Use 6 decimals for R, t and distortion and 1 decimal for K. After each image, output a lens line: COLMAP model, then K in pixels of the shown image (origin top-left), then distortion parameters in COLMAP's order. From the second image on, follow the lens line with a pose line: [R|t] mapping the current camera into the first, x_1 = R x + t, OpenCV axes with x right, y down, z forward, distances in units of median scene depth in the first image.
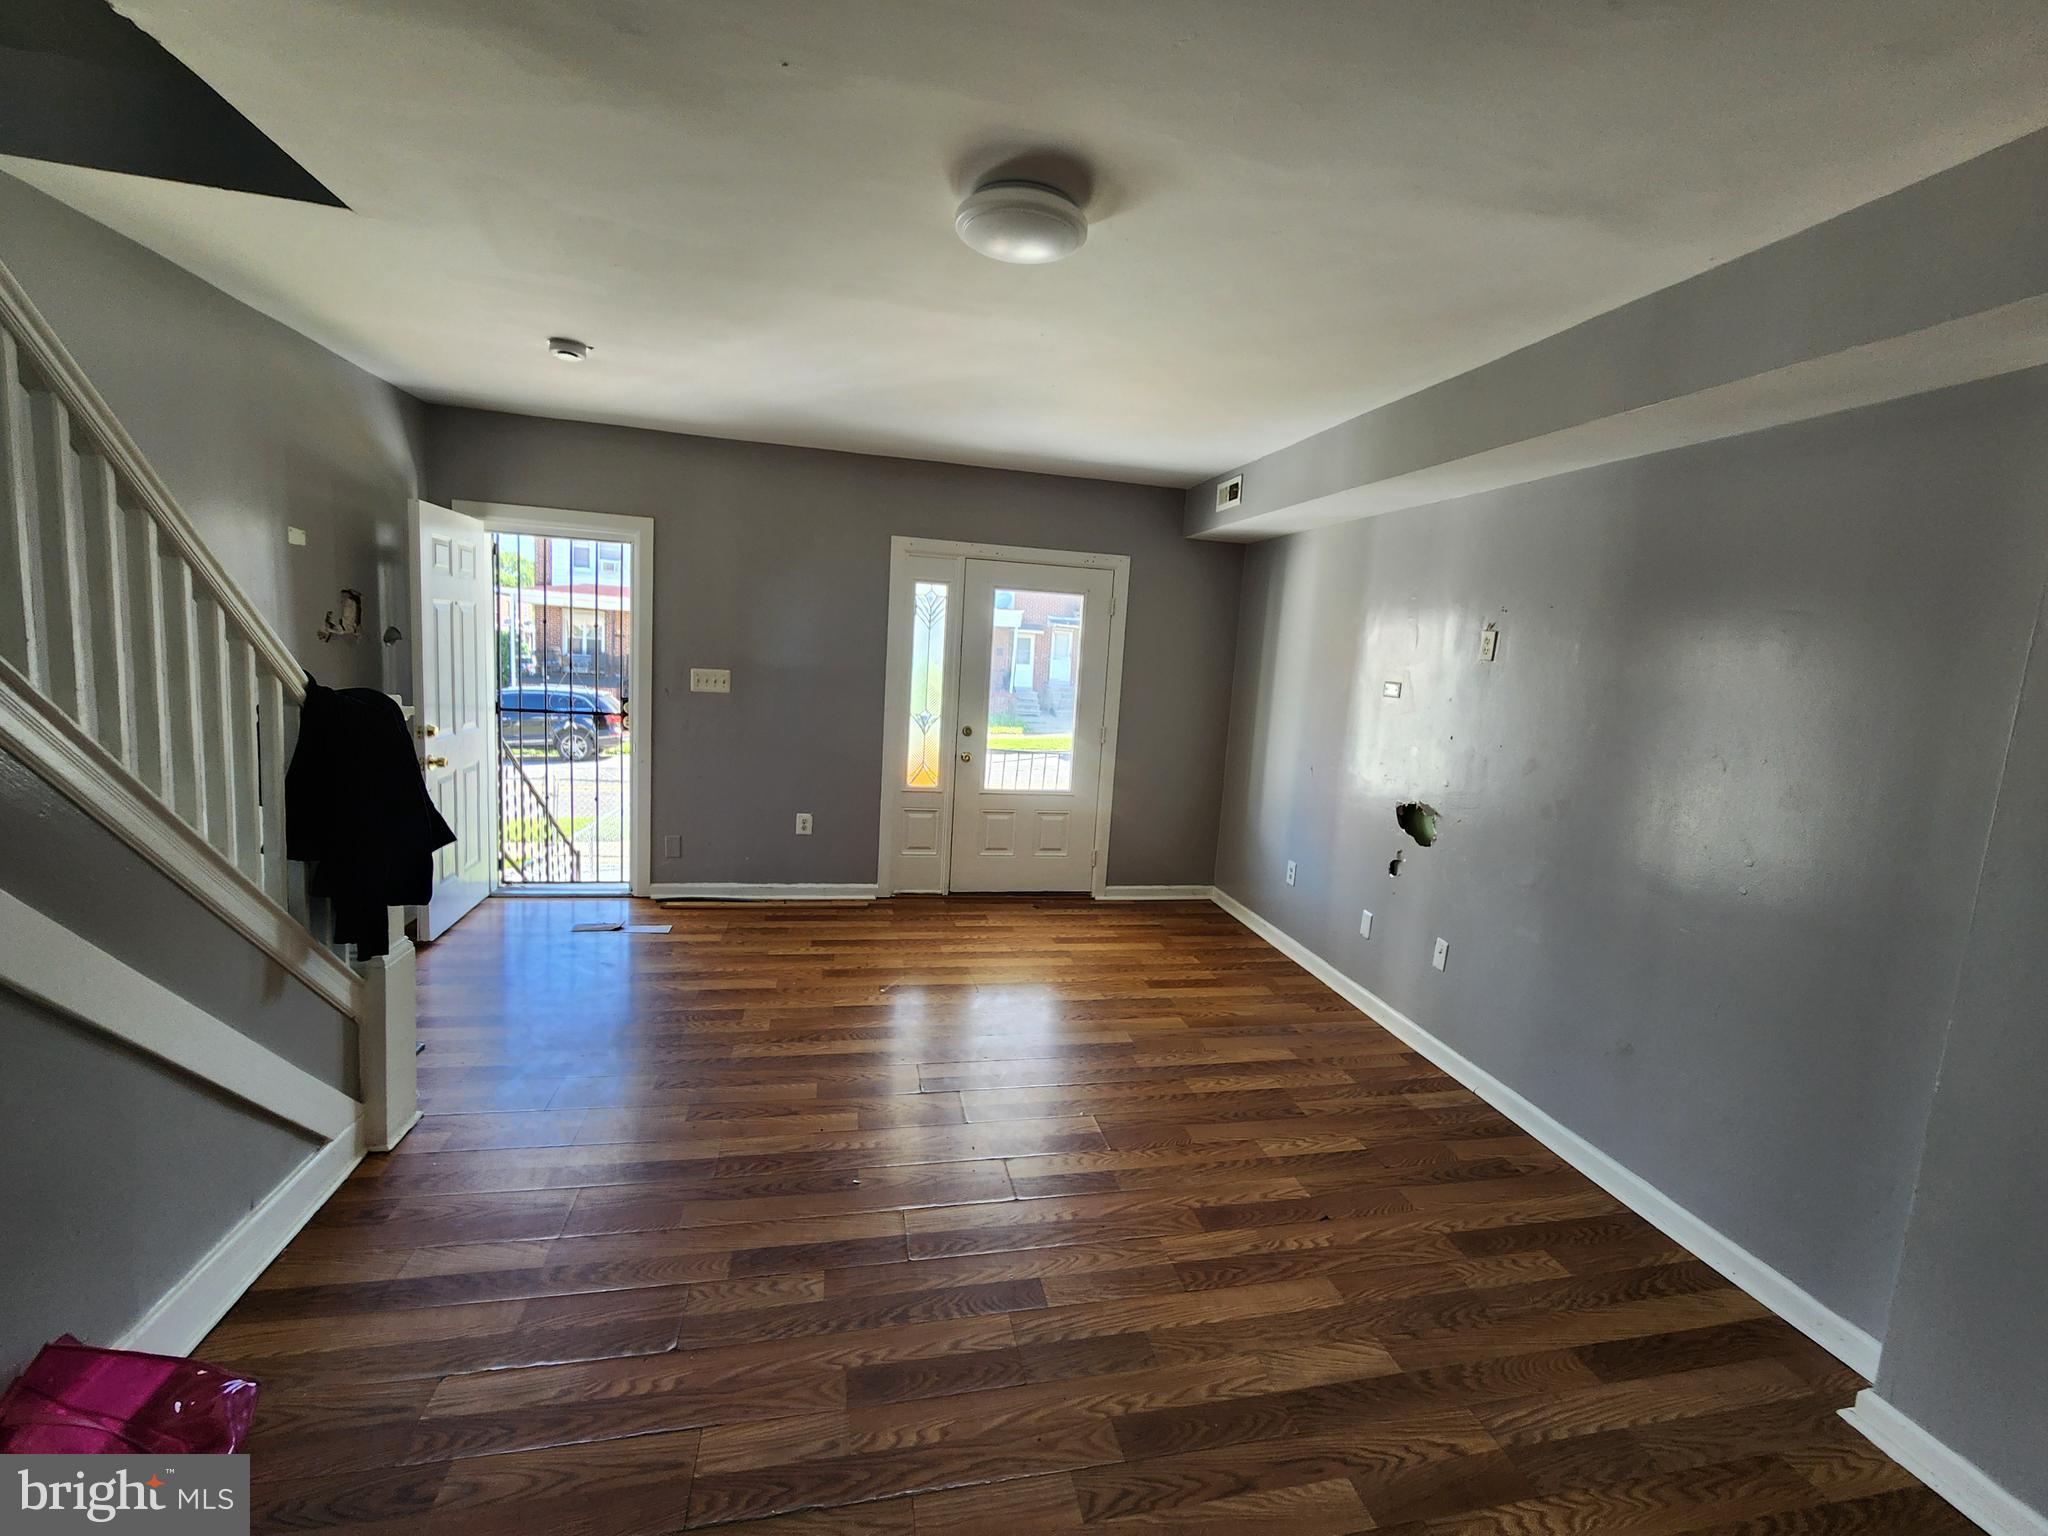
lens RADIAL K [[835.9, 0, 1047.0], [0, 835.9, 748.0], [0, 0, 1]] dist [-0.002965, -0.001407]
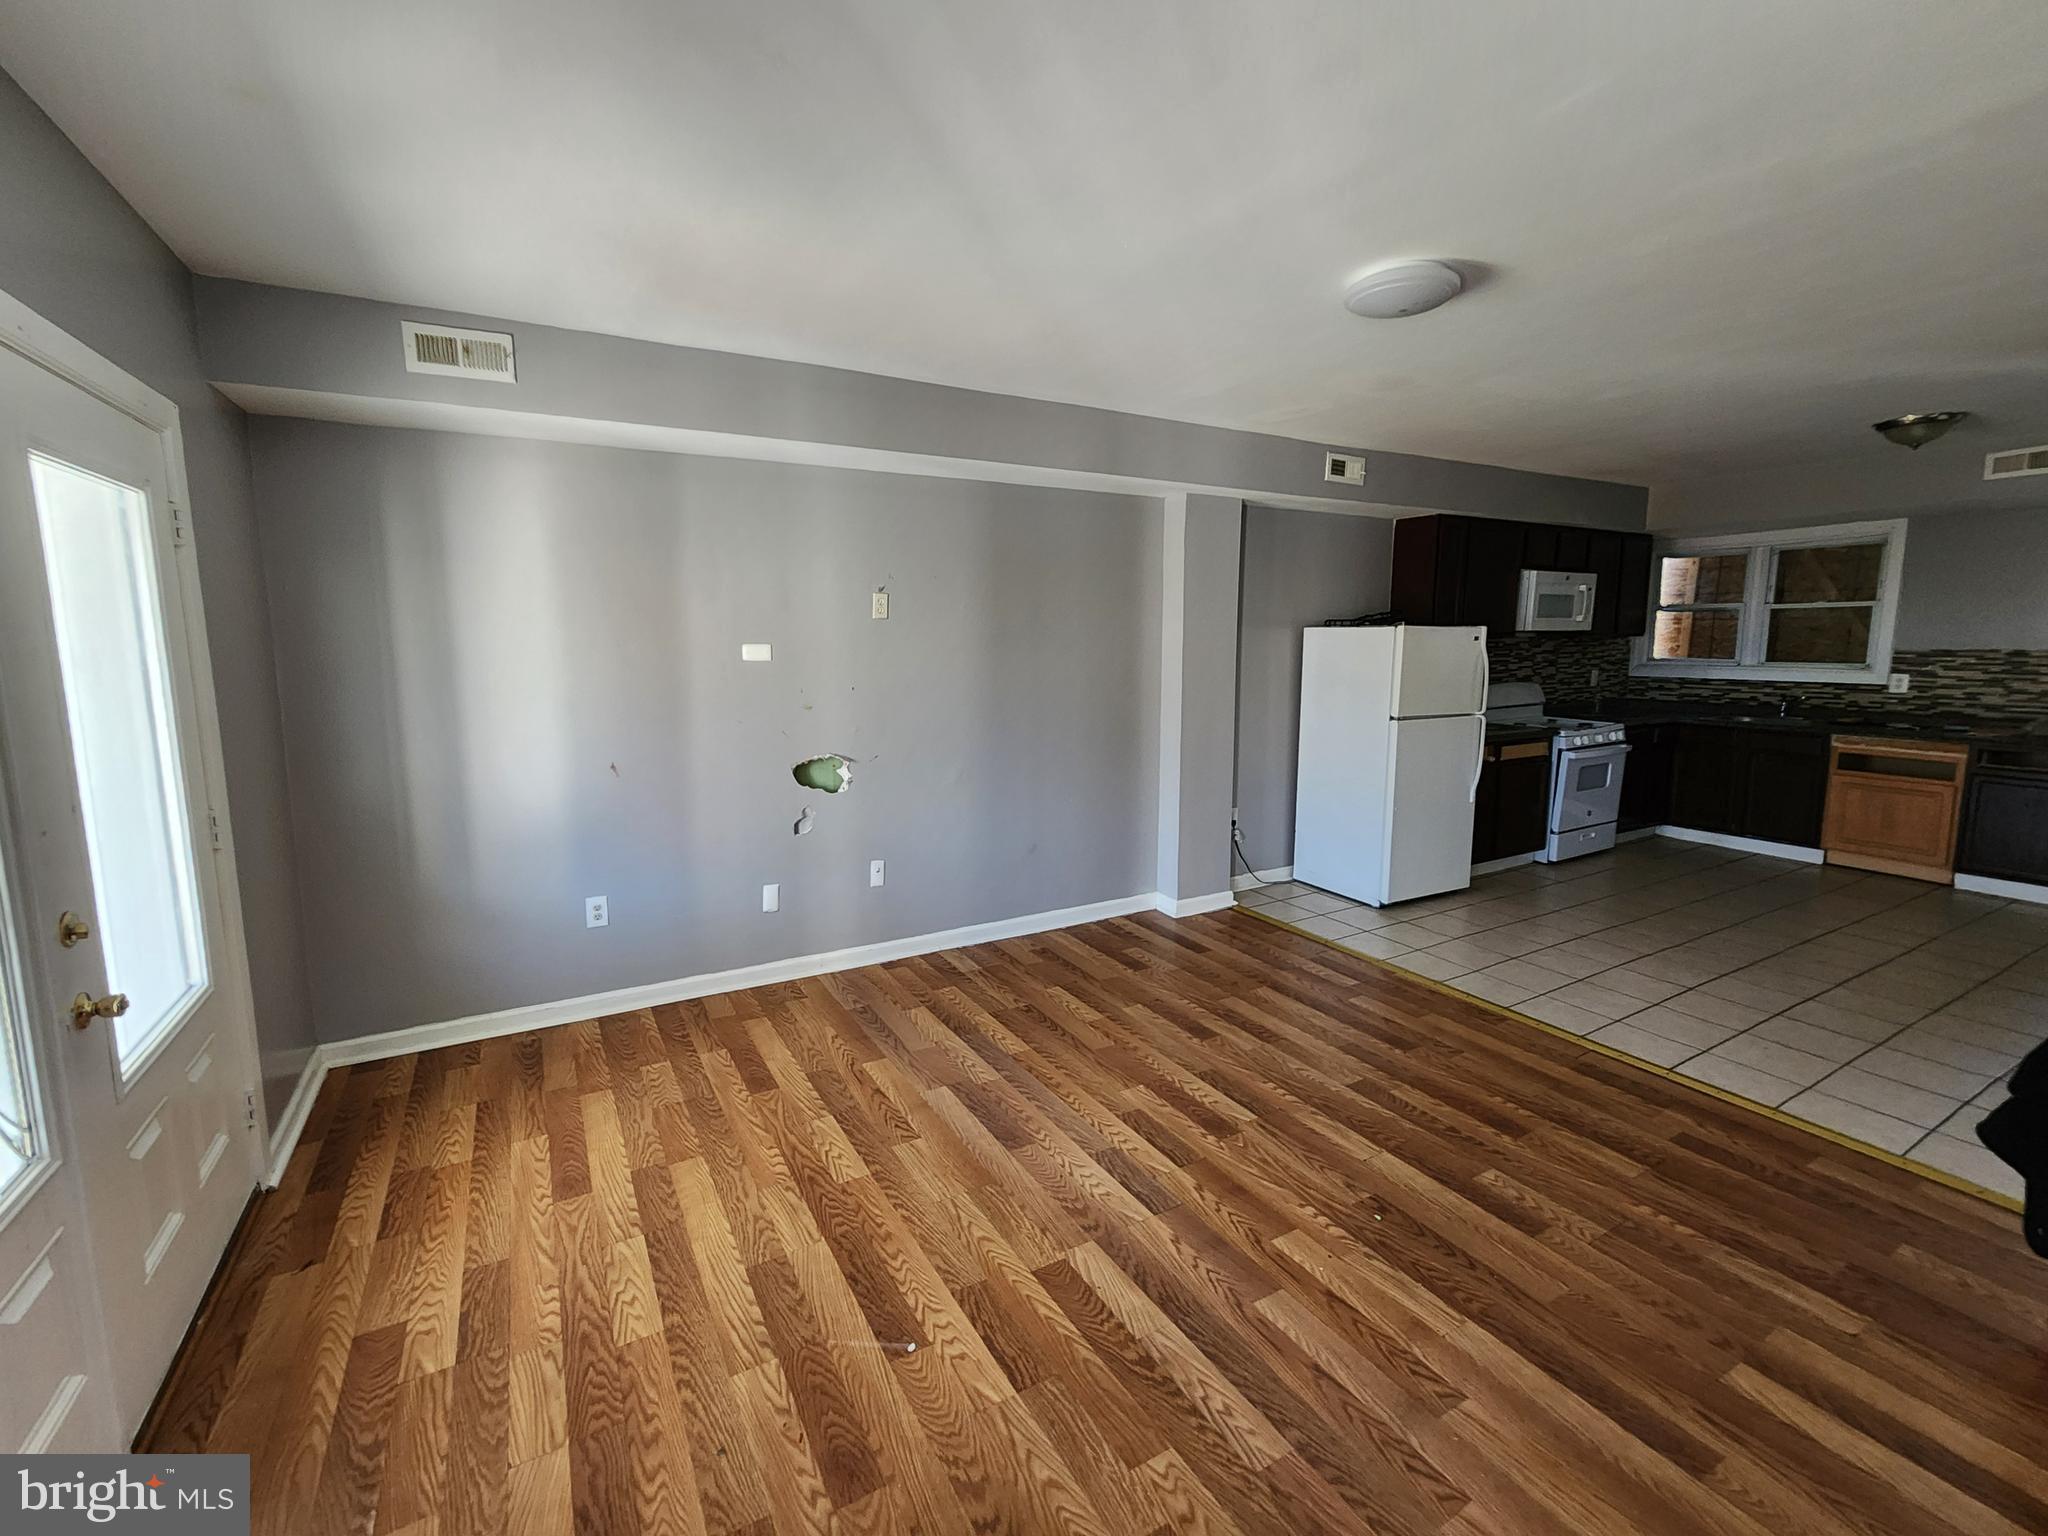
lens RADIAL K [[835.9, 0, 998.1], [0, 835.9, 756.4], [0, 0, 1]] dist [-0.002965, -0.001407]
pose [[-0.248118, -0.201695, 0.947500, -0.516527], [0.104778, 0.966760, 0.233233, -0.133260], [-0.963047, 0.157147, -0.218738, 0.856053]]
